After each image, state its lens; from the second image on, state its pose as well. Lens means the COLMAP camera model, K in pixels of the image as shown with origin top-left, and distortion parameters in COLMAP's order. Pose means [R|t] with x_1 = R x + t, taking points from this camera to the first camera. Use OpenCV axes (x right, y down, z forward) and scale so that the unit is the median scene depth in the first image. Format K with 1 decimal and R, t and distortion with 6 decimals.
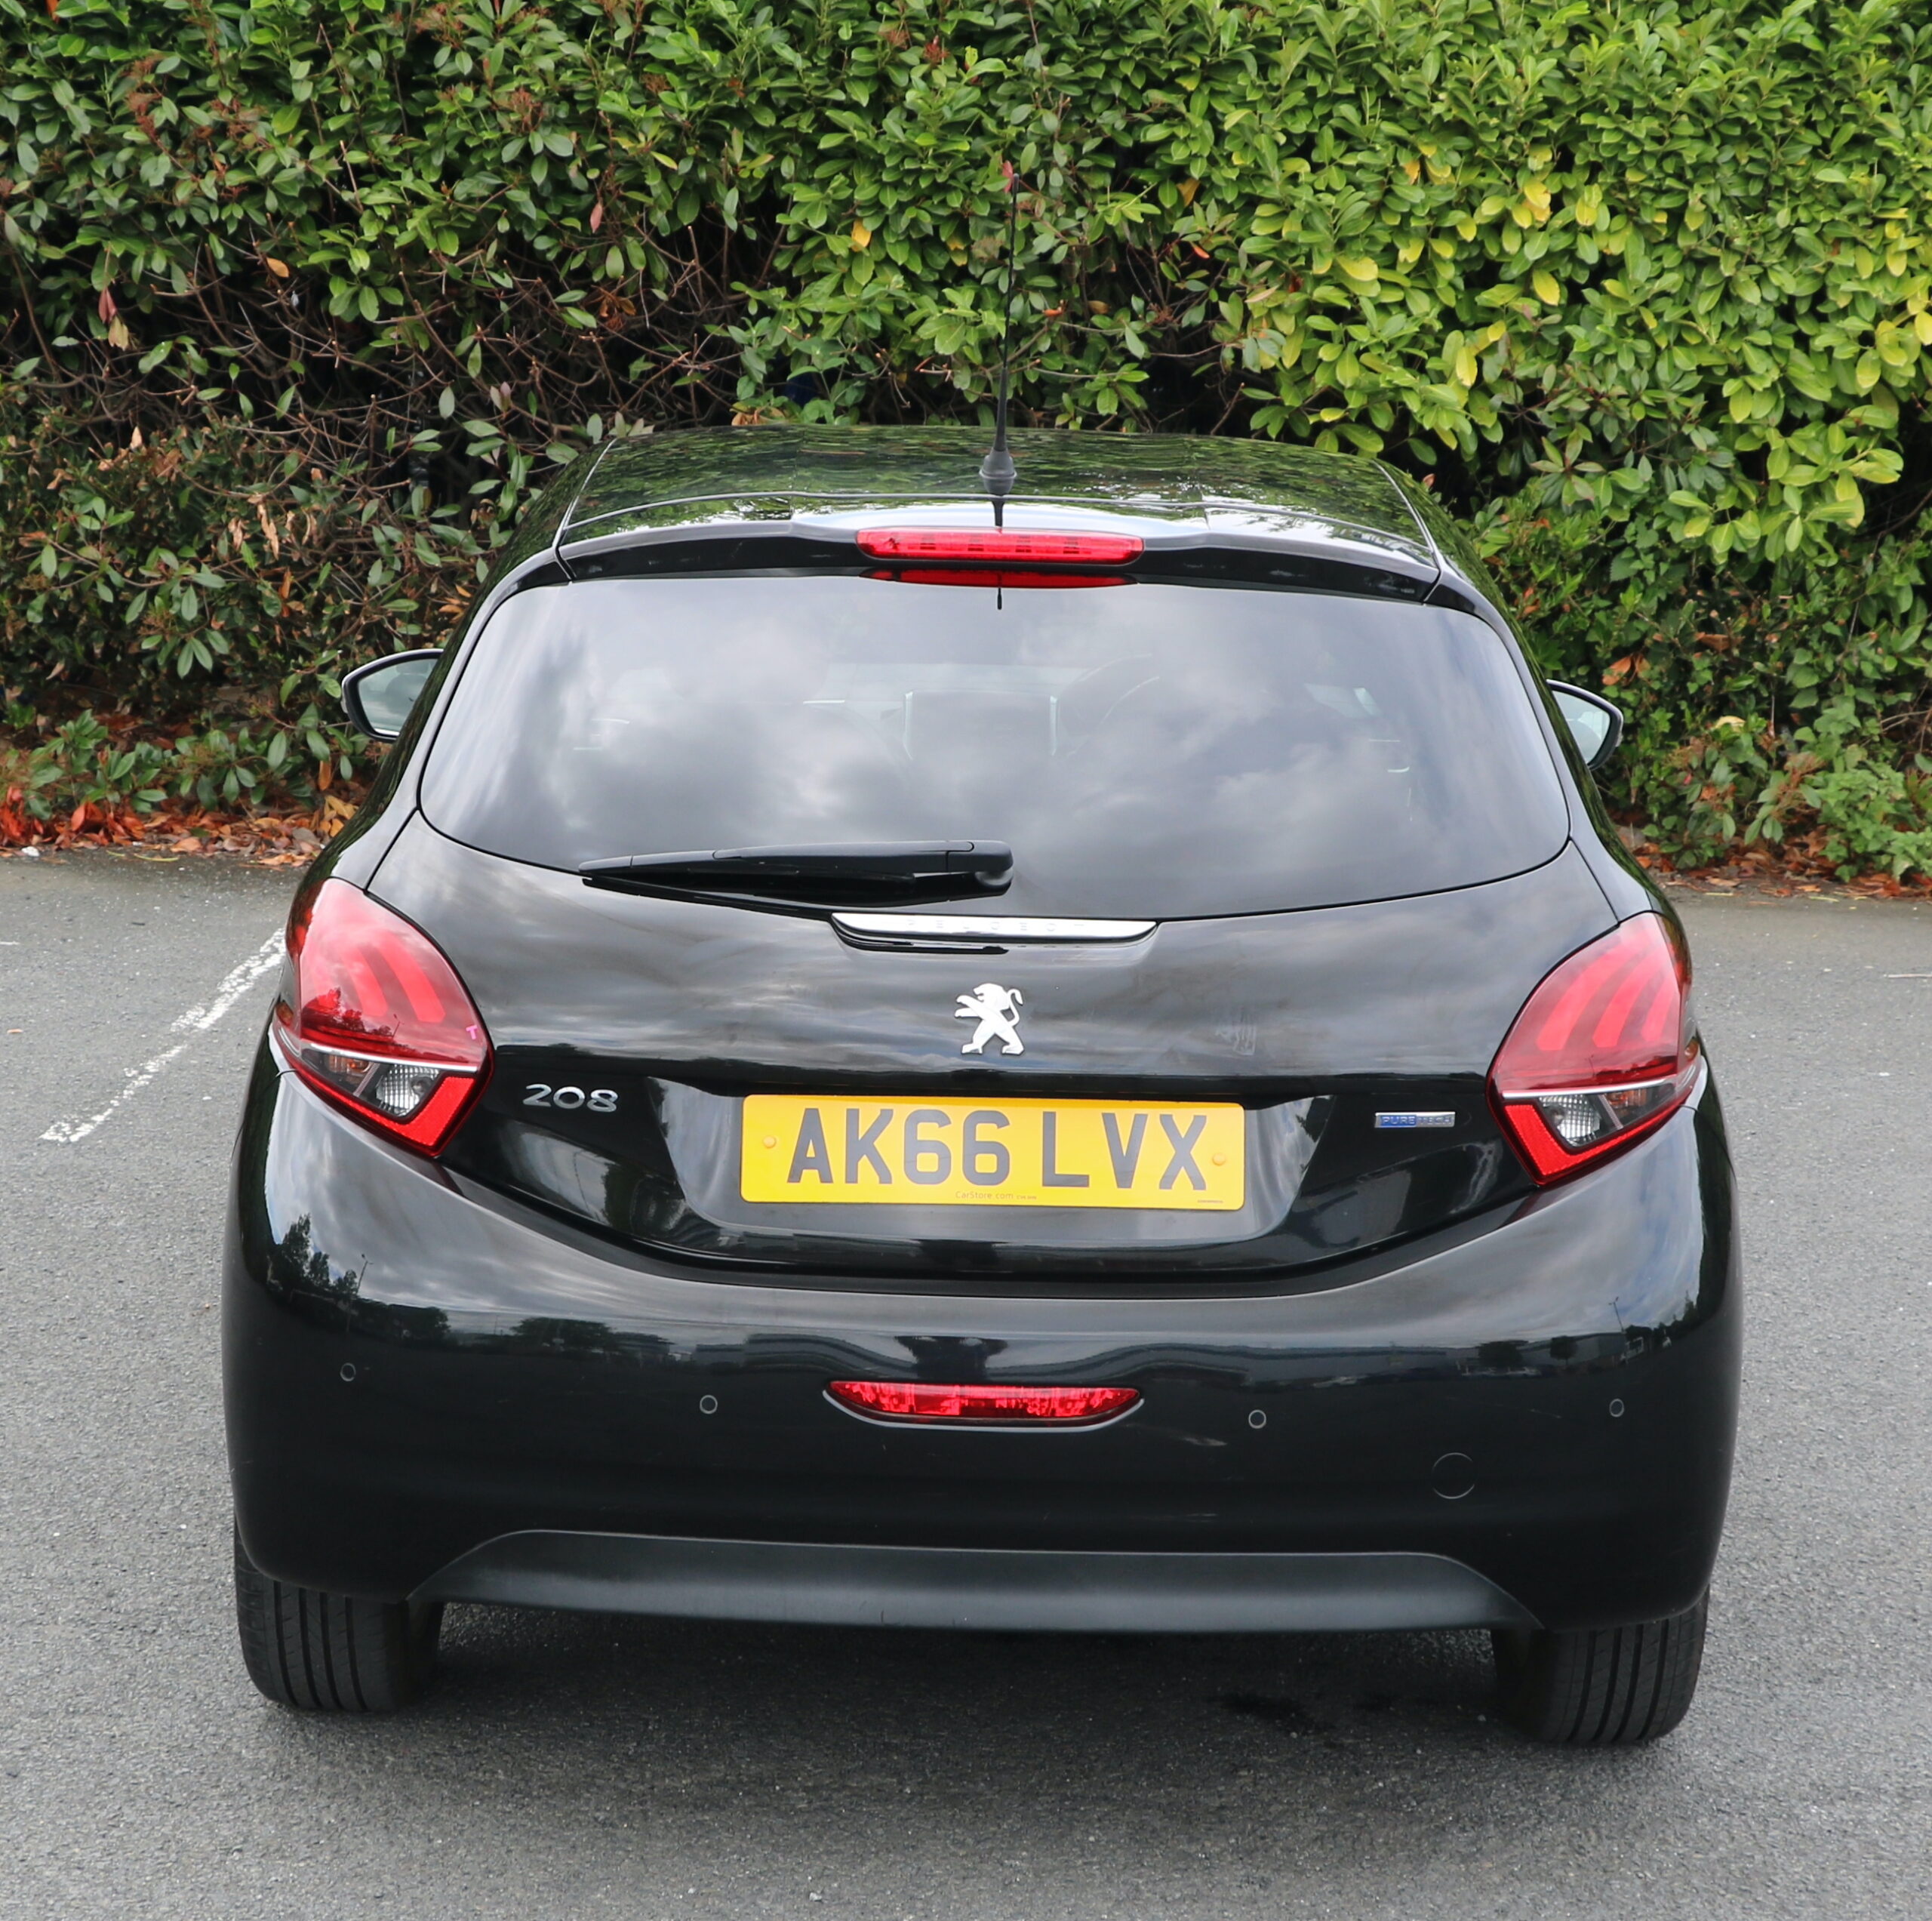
lens RADIAL K [[4280.5, 0, 935.2], [0, 4280.5, 956.3], [0, 0, 1]] dist [-0.125724, 0.150798]
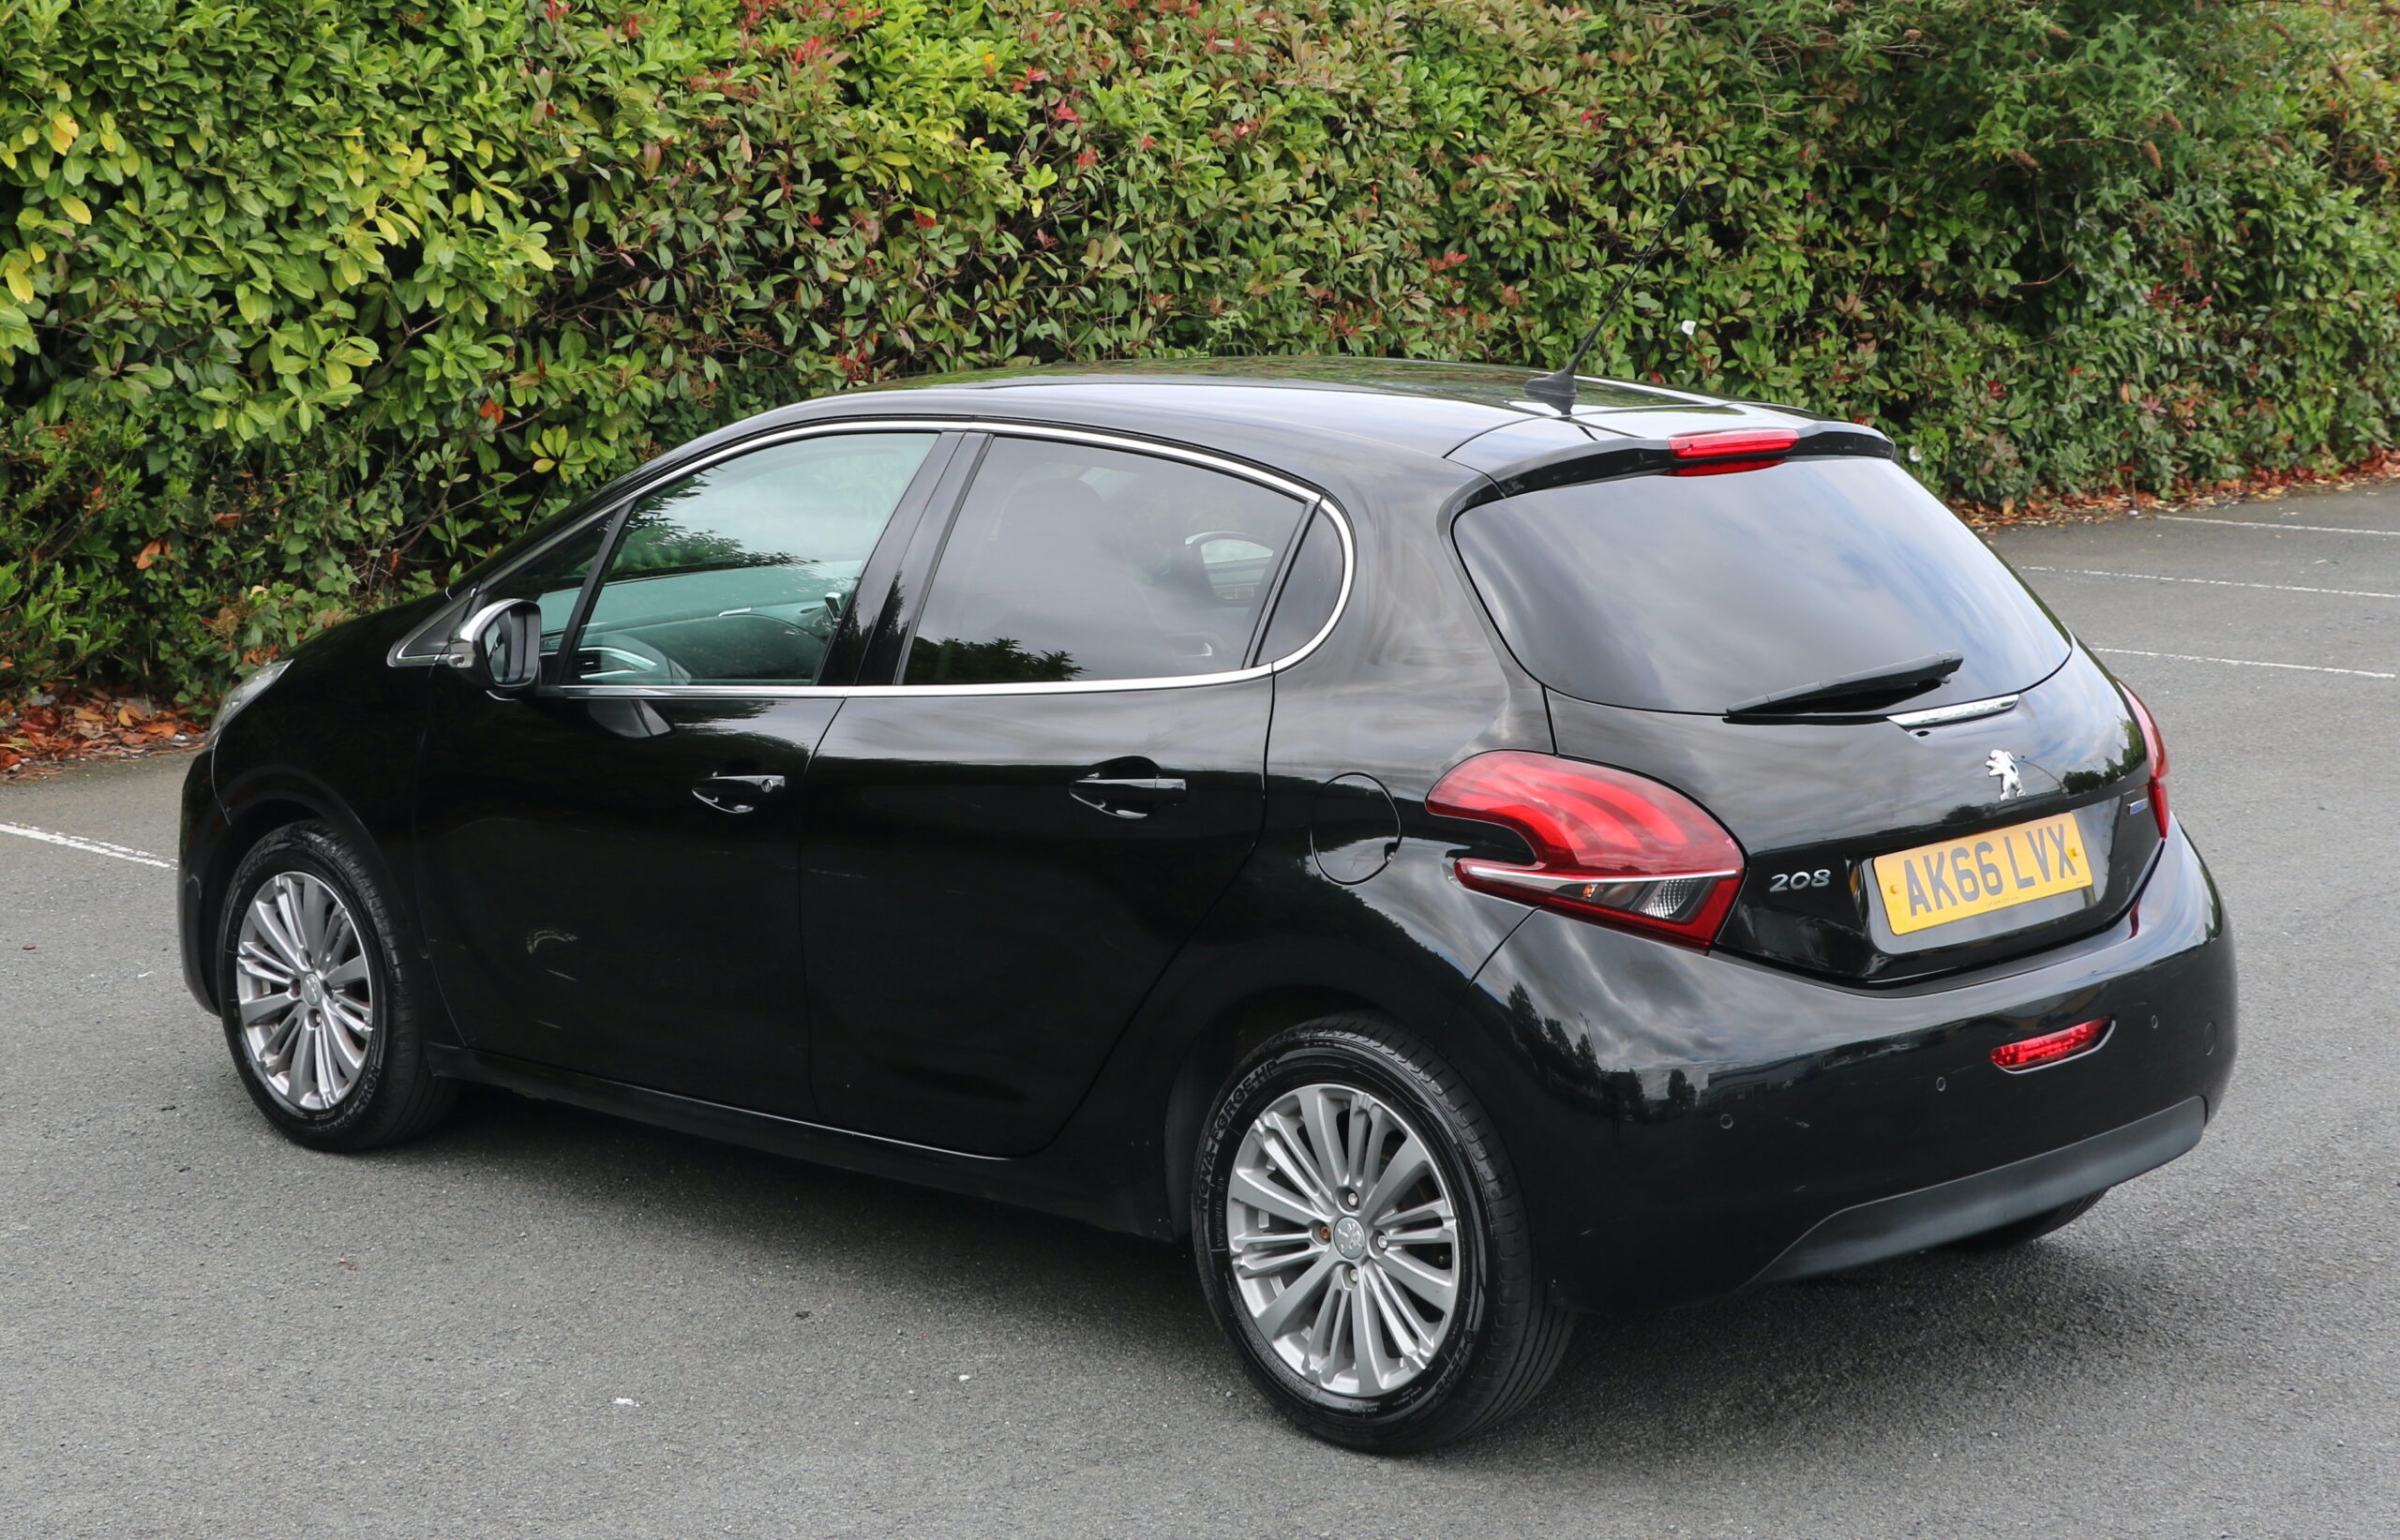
lens RADIAL K [[3921.5, 0, 1200.0], [0, 3921.5, 770.0], [0, 0, 1]] dist [-0.044728, -0.114038]
pose [[0.692118, -0.135133, 0.709022, -0.384446], [0.134851, 0.989231, 0.056902, -0.033825], [-0.709076, 0.056229, 0.702887, 0.106705]]
